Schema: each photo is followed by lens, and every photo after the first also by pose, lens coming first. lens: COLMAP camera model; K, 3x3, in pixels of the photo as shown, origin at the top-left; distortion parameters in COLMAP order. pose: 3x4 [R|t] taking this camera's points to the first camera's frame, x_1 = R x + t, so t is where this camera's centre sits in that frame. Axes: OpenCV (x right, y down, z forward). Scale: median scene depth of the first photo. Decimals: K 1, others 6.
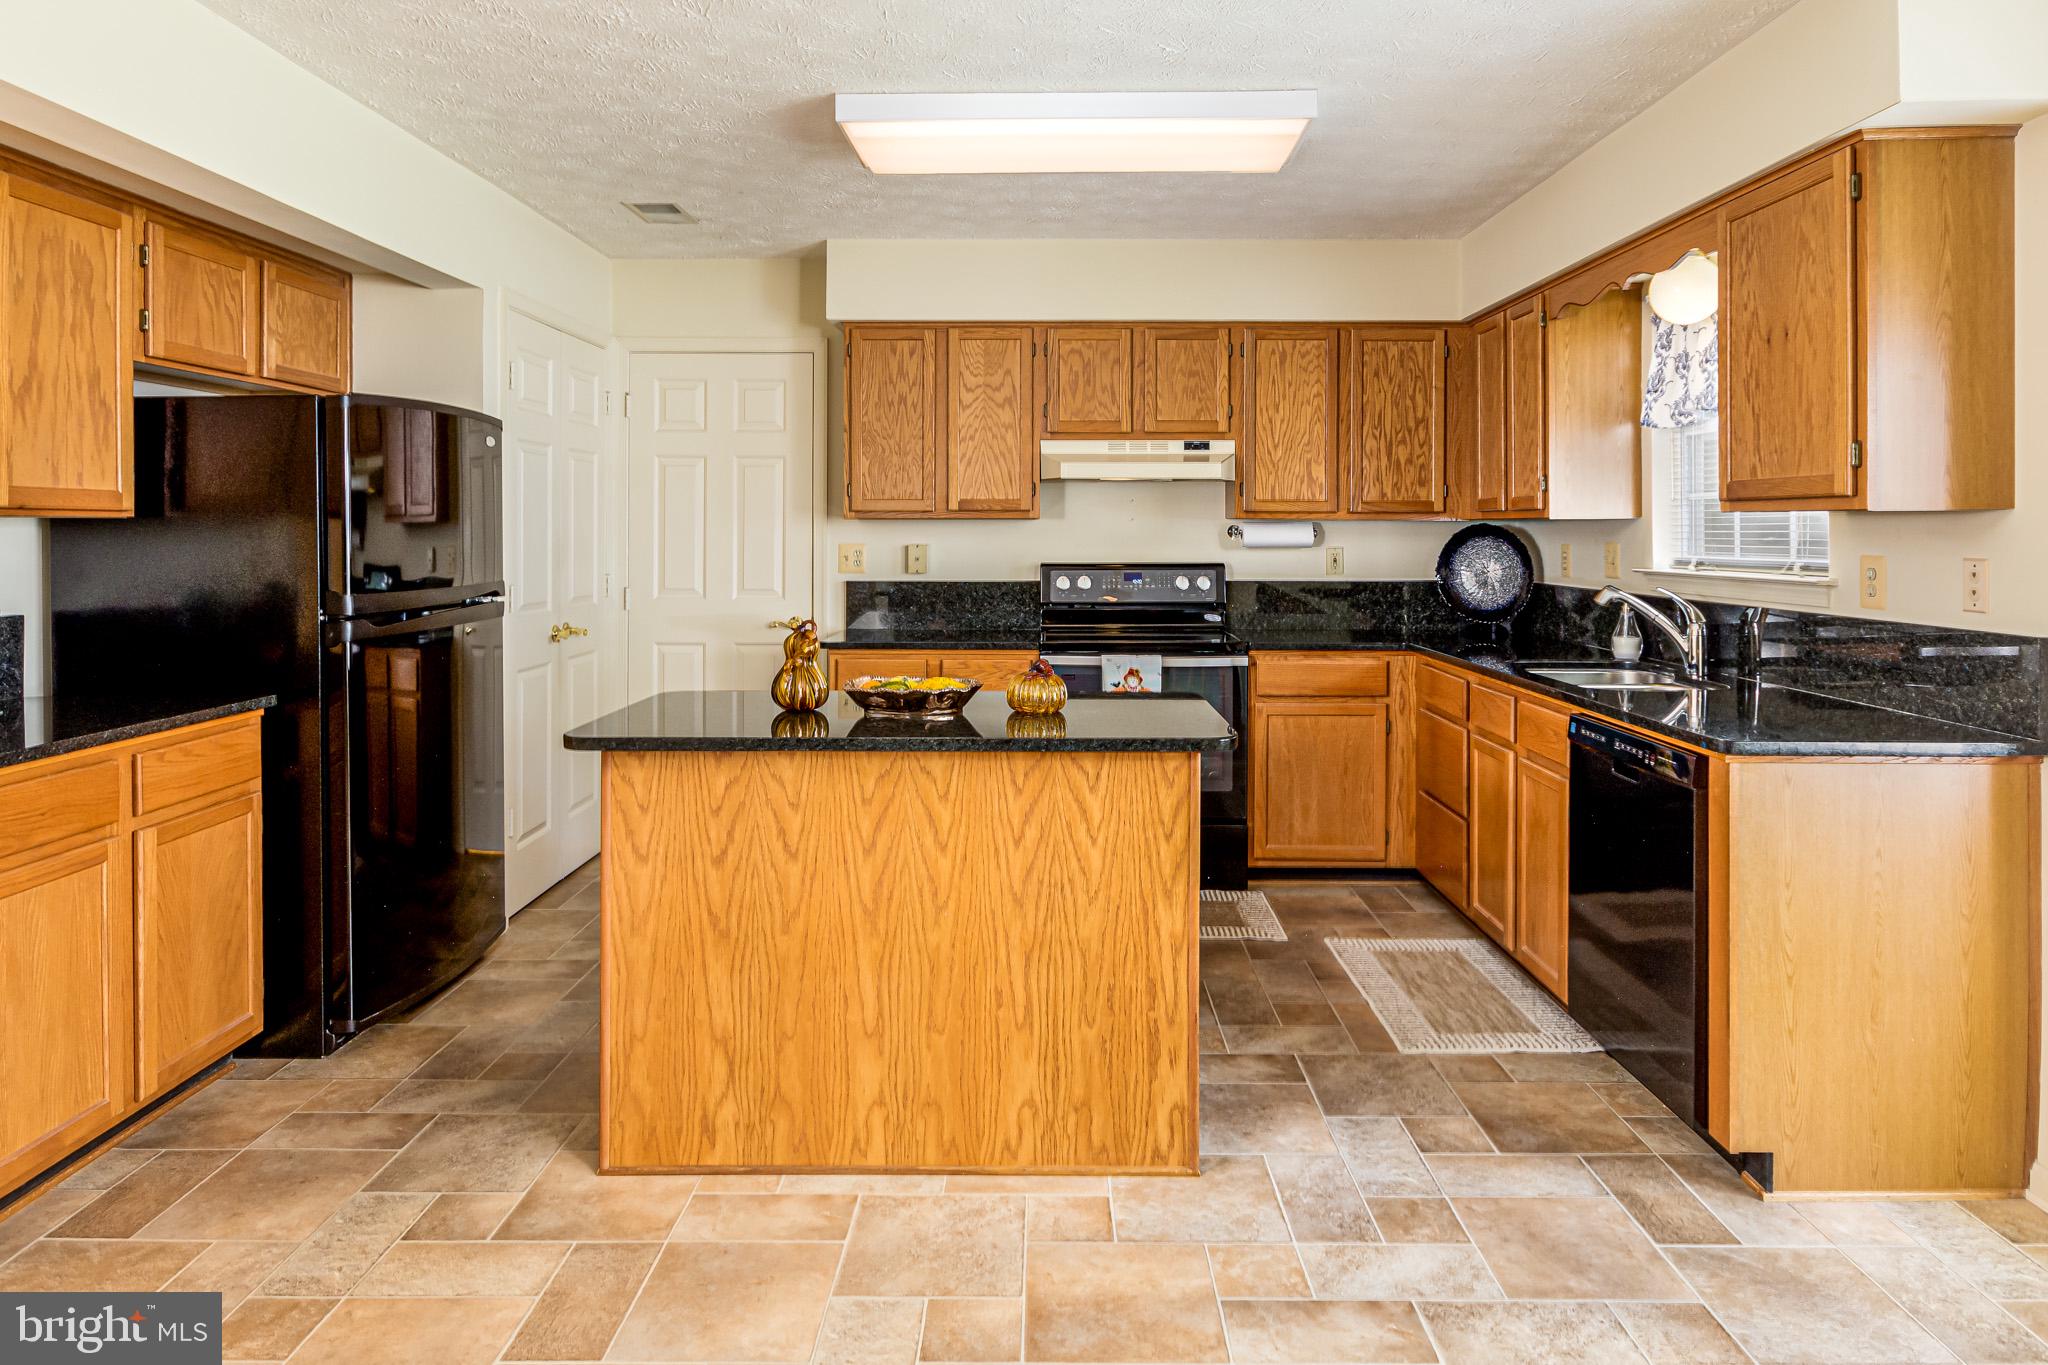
lens RADIAL K [[1247.1, 0, 1015.5], [0, 1247.1, 532.3], [0, 0, 1]] dist [-0.005819, 0.003609]
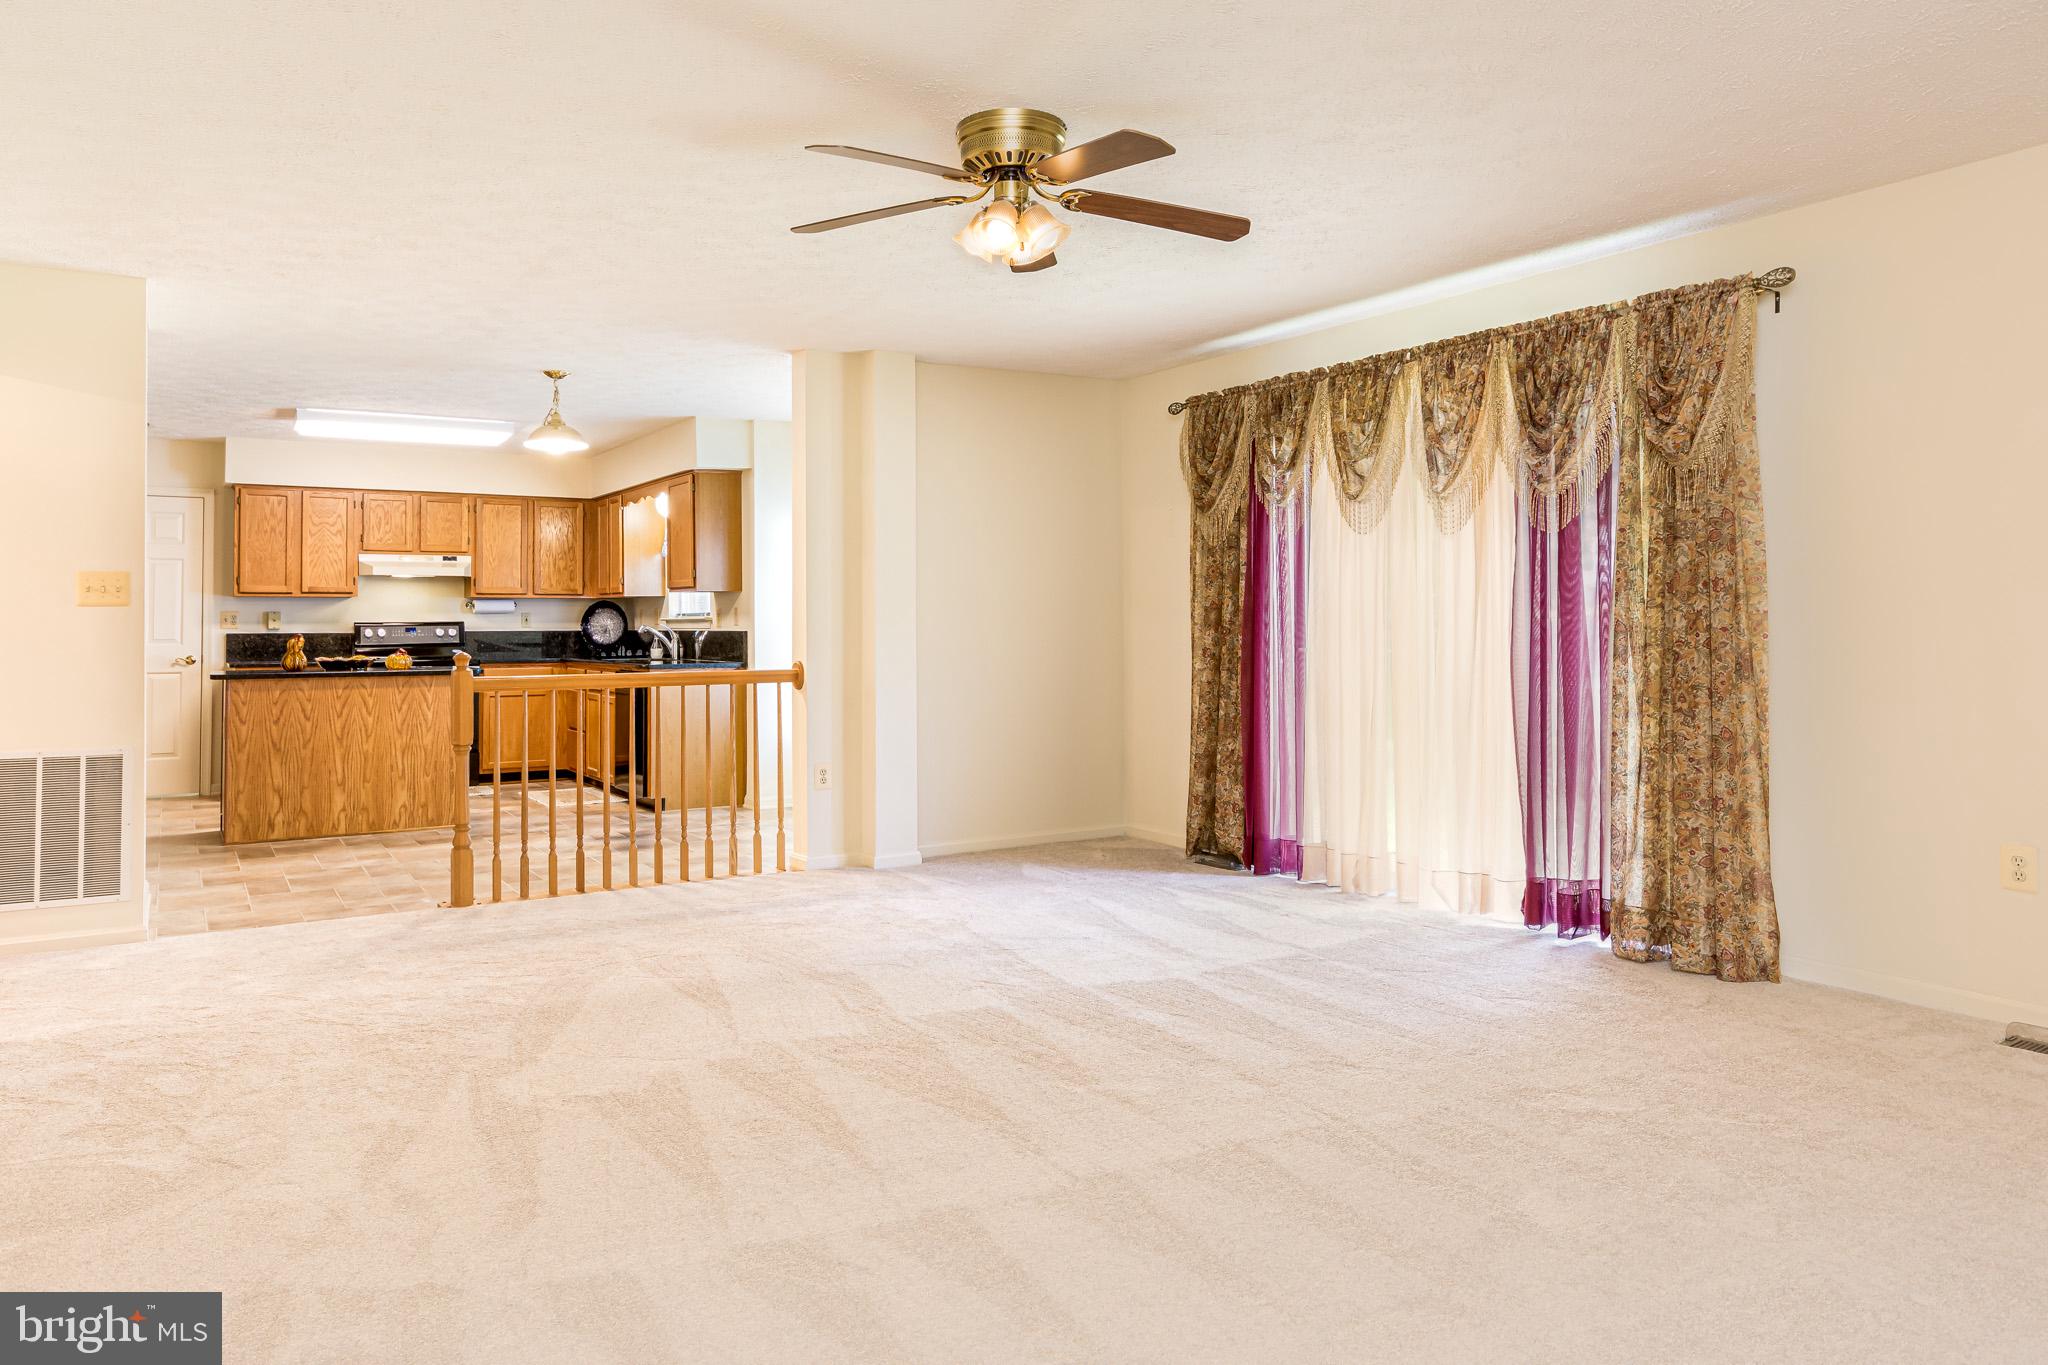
lens RADIAL K [[1378.1, 0, 1002.1], [0, 1378.1, 589.0], [0, 0, 1]] dist [-0.003743, 0.001742]
pose [[0.841689, 0.008593, 0.539894, -0.275526], [0.007756, 0.999578, -0.028002, 0.041132], [-0.539907, 0.027757, 0.841267, -1.201621]]
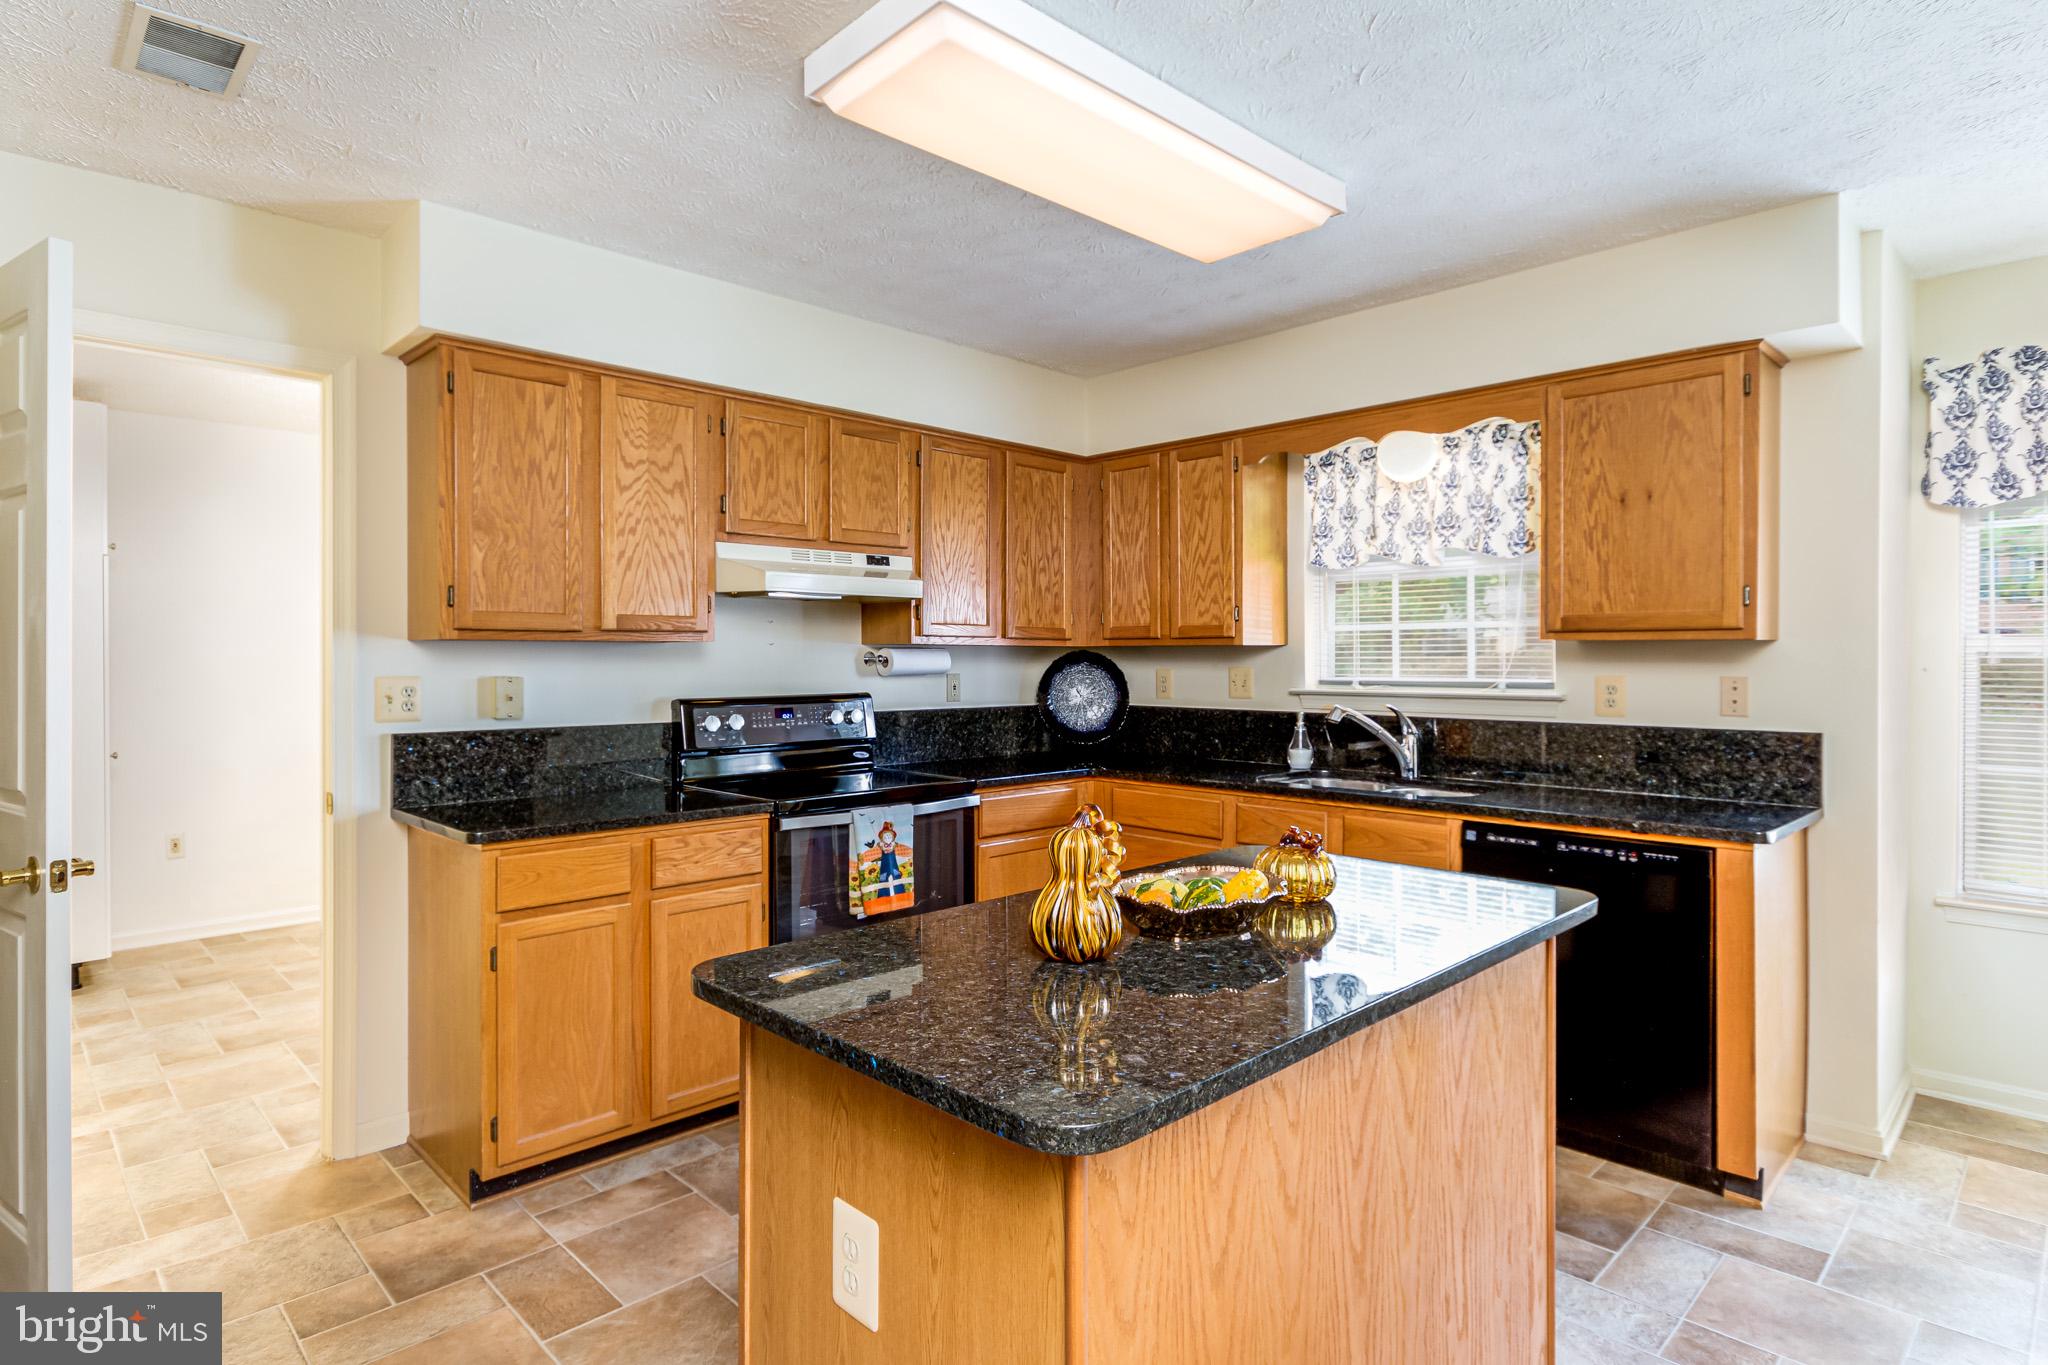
lens RADIAL K [[1098.0, 0, 1019.5], [0, 1098.0, 655.4], [0, 0, 1]] dist [0.003605, -0.005929]
pose [[0.701719, 0.000098, 0.712454, -0.337427], [0.002624, 0.999993, -0.002722, -0.000185], [-0.712449, 0.003779, 0.701714, 0.387292]]
